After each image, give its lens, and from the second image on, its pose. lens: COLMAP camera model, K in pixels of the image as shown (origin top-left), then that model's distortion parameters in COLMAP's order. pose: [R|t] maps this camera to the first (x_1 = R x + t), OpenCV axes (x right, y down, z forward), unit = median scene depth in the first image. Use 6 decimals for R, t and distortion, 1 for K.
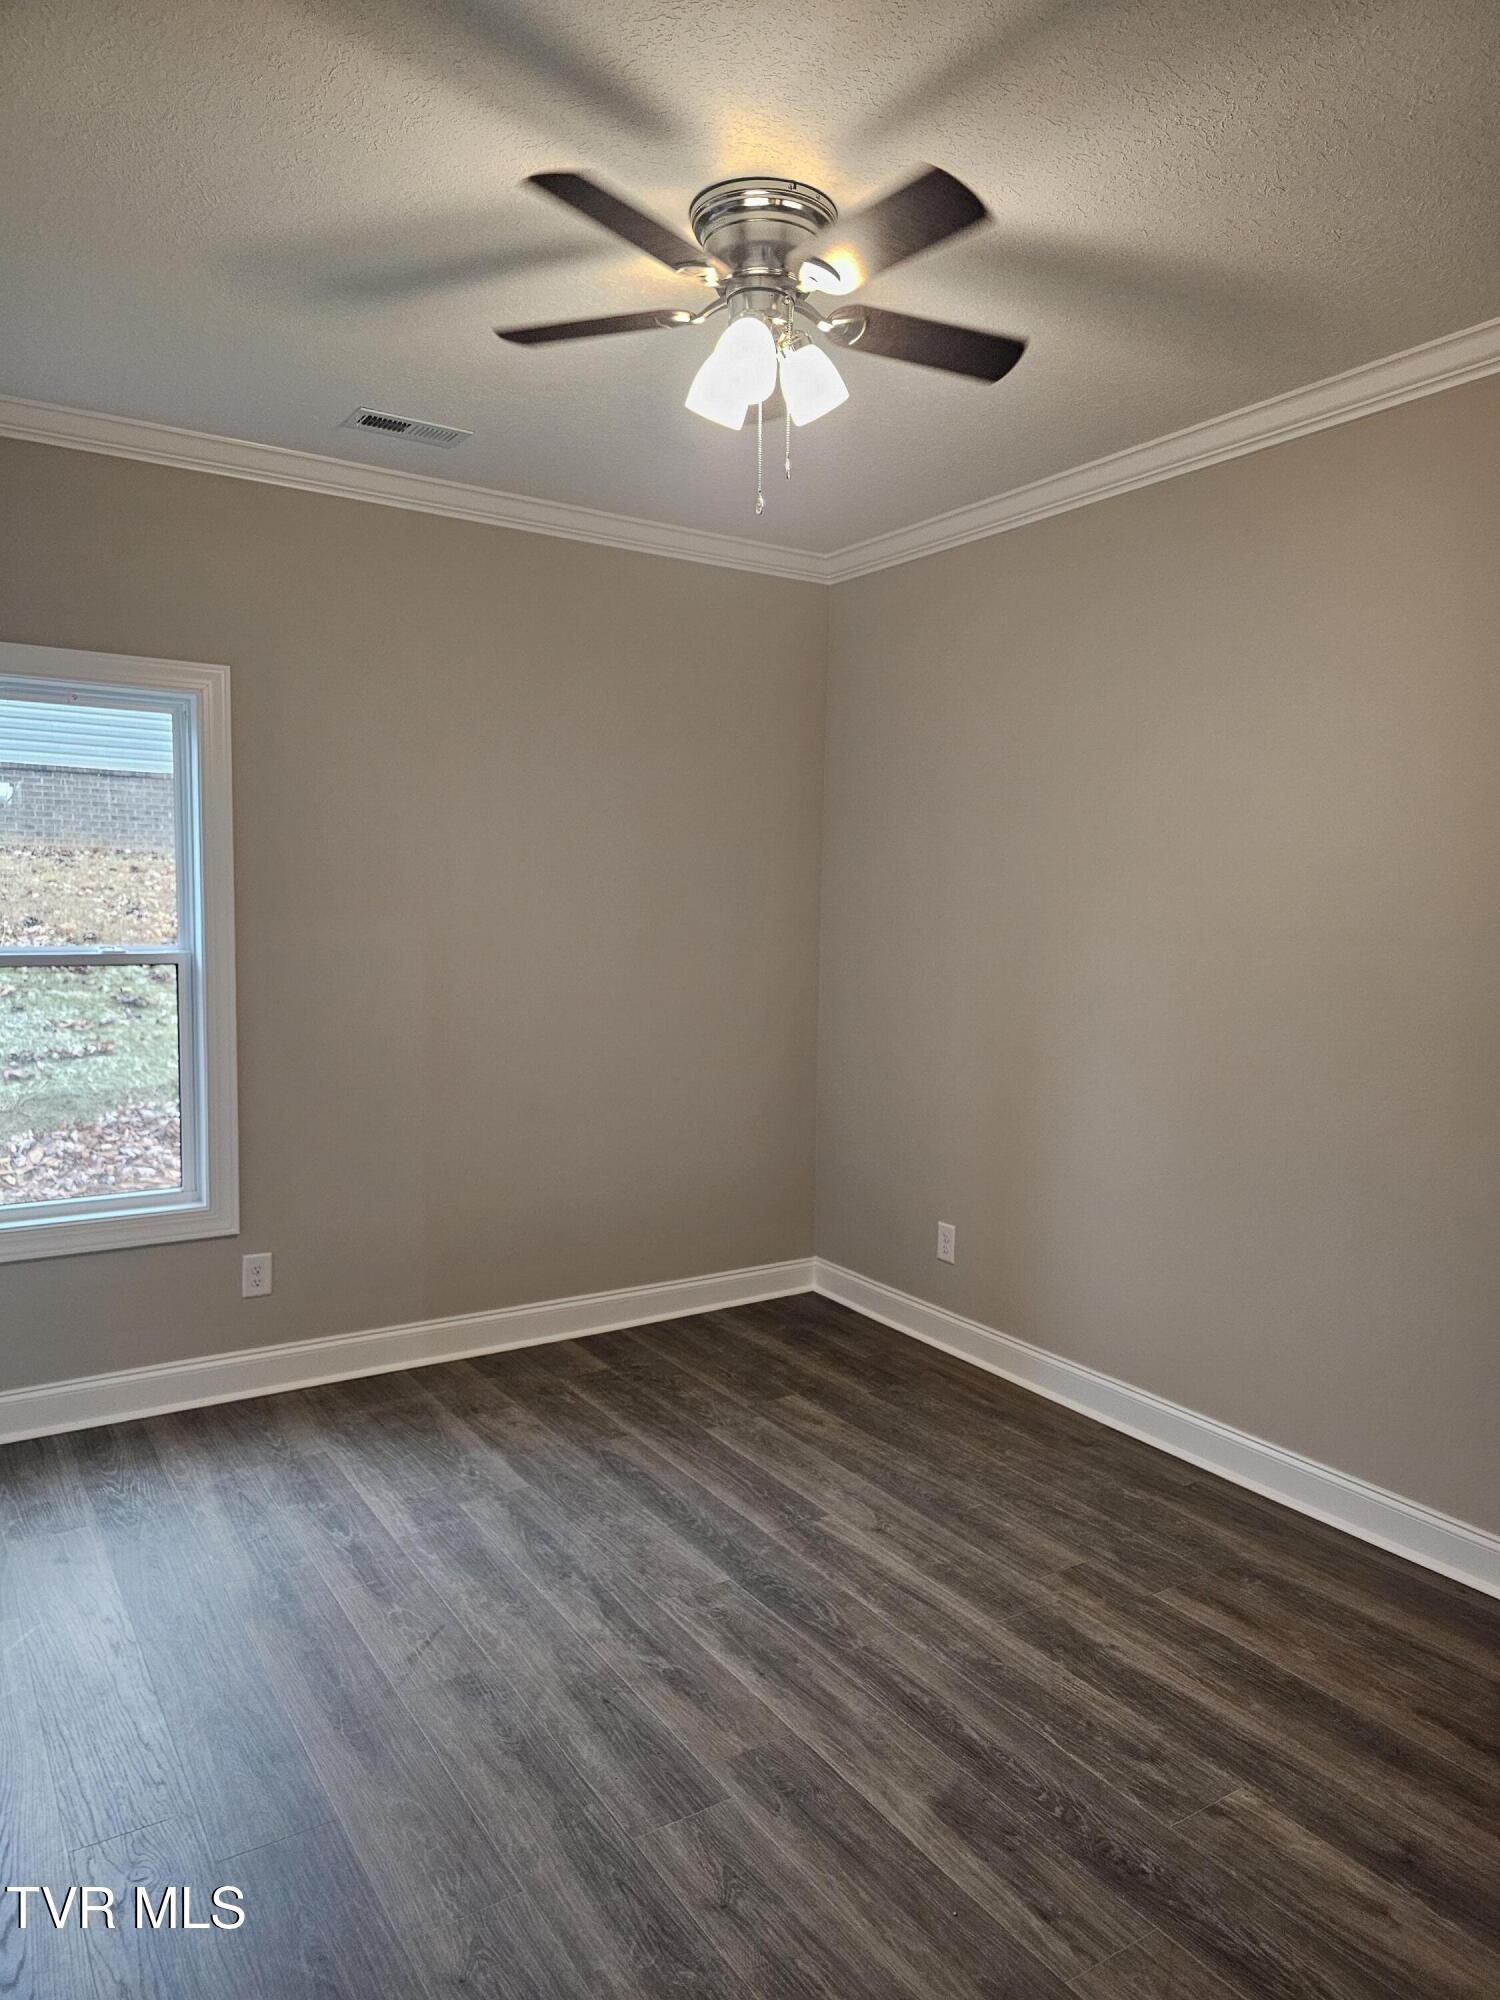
lens RADIAL K [[1346.3, 0, 765.4], [0, 1346.3, 1005.9], [0, 0, 1]] dist [0.031207, -0.013109]
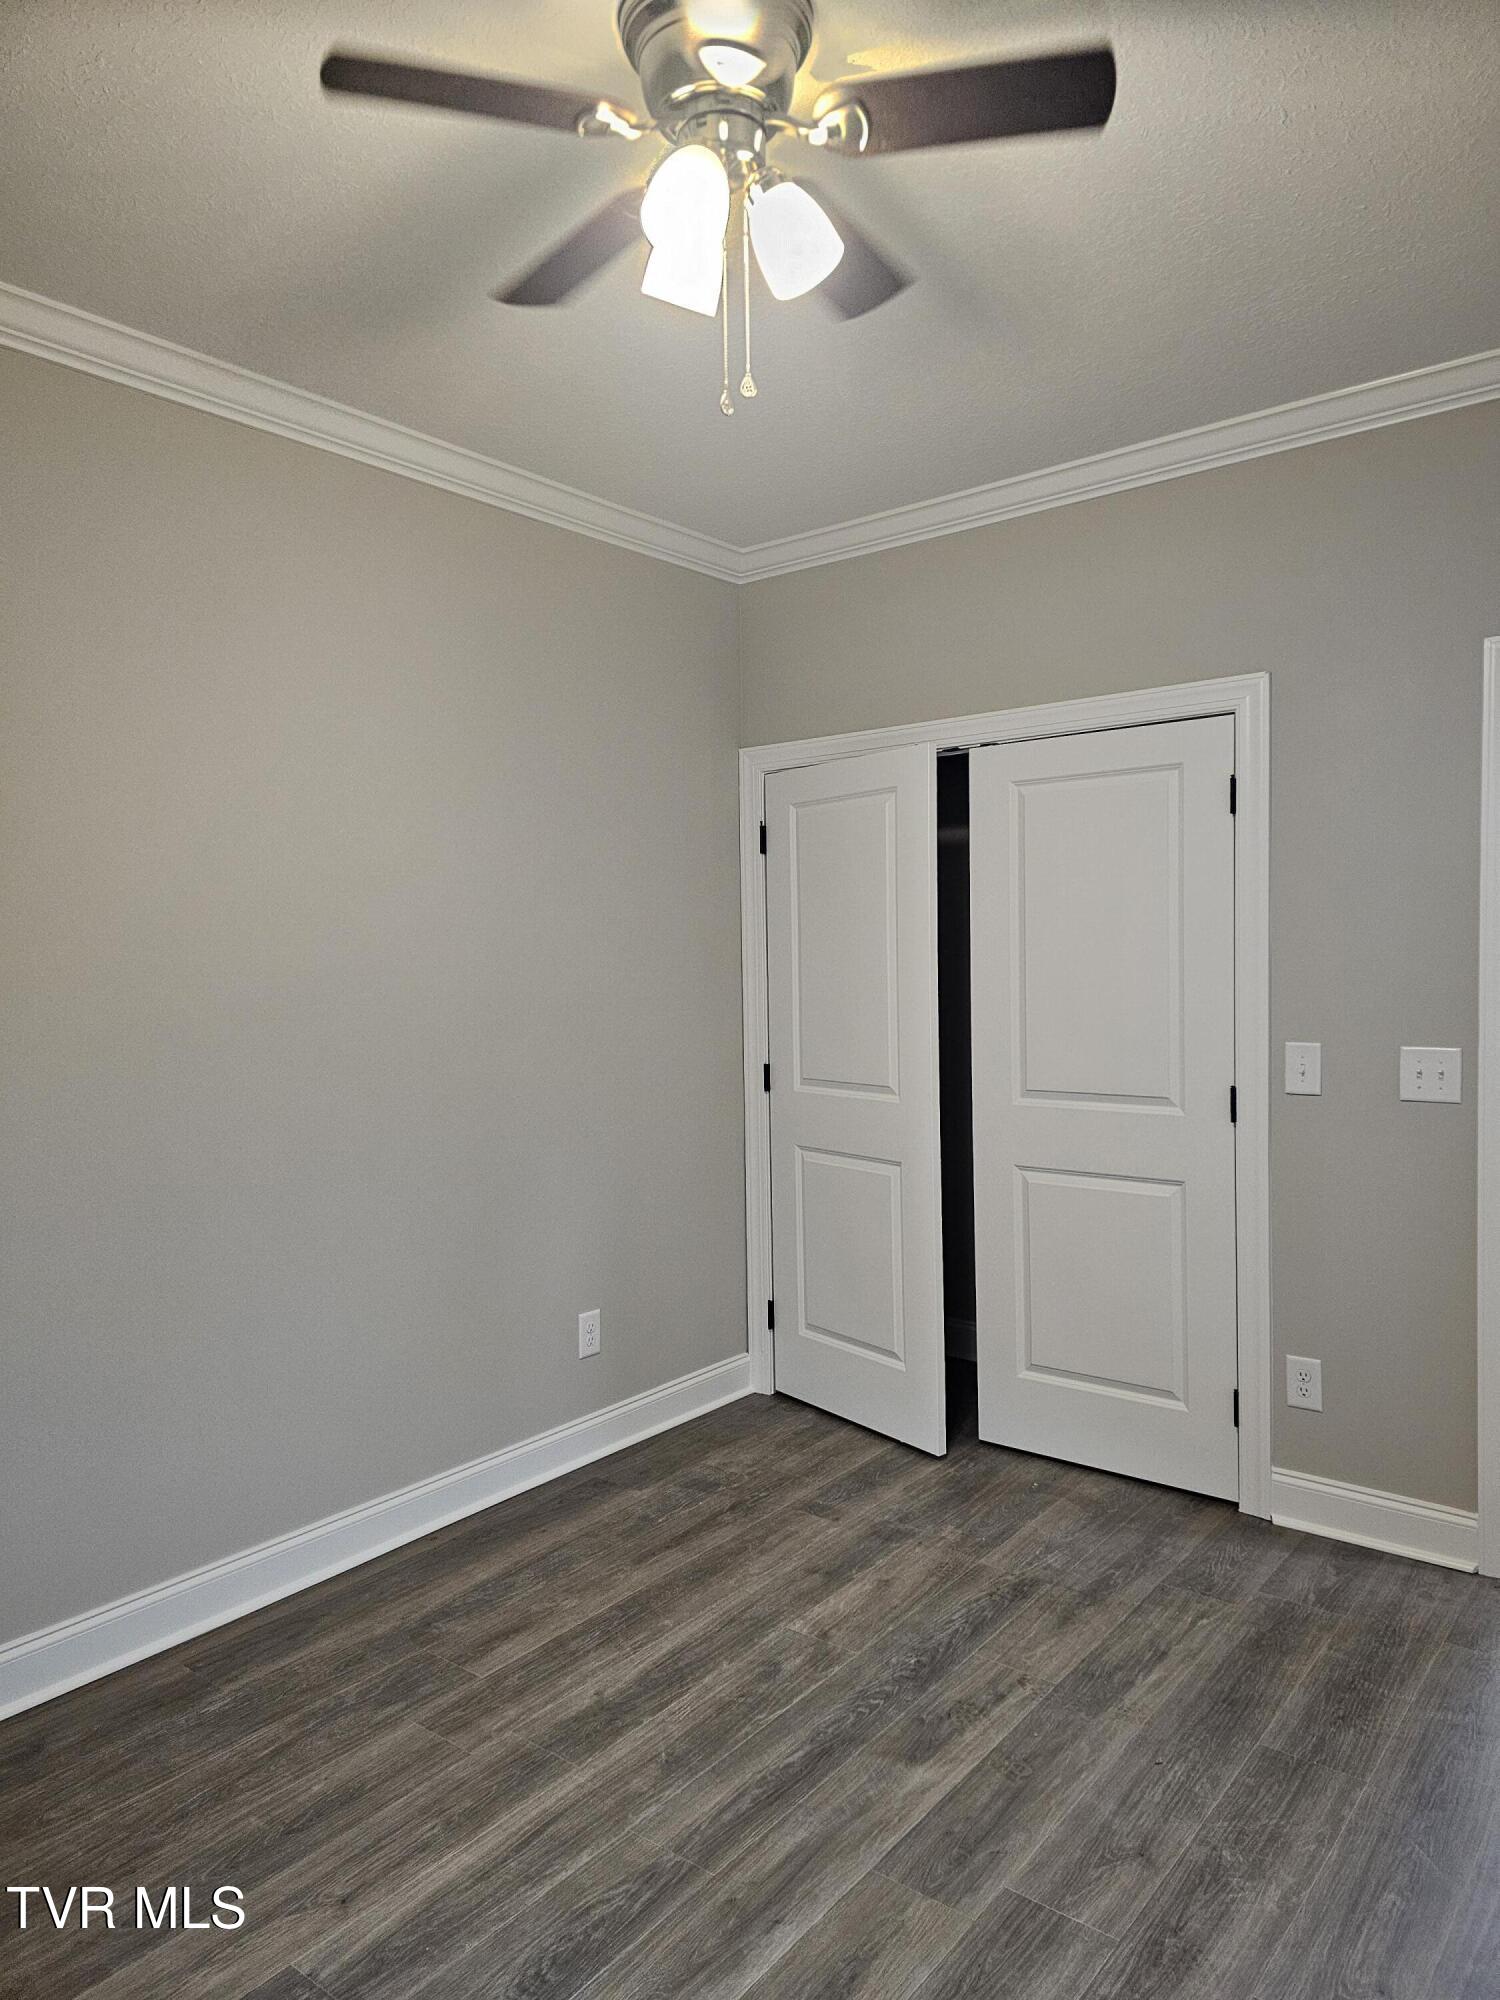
lens RADIAL K [[1346.3, 0, 764.7], [0, 1346.3, 989.2], [0, 0, 1]] dist [0.031207, -0.013109]
pose [[-0.318014, -0.041220, 0.947190, -0.729569], [0.086297, 0.993649, 0.072215, -0.096467], [-0.944150, 0.104705, -0.312437, 1.214140]]
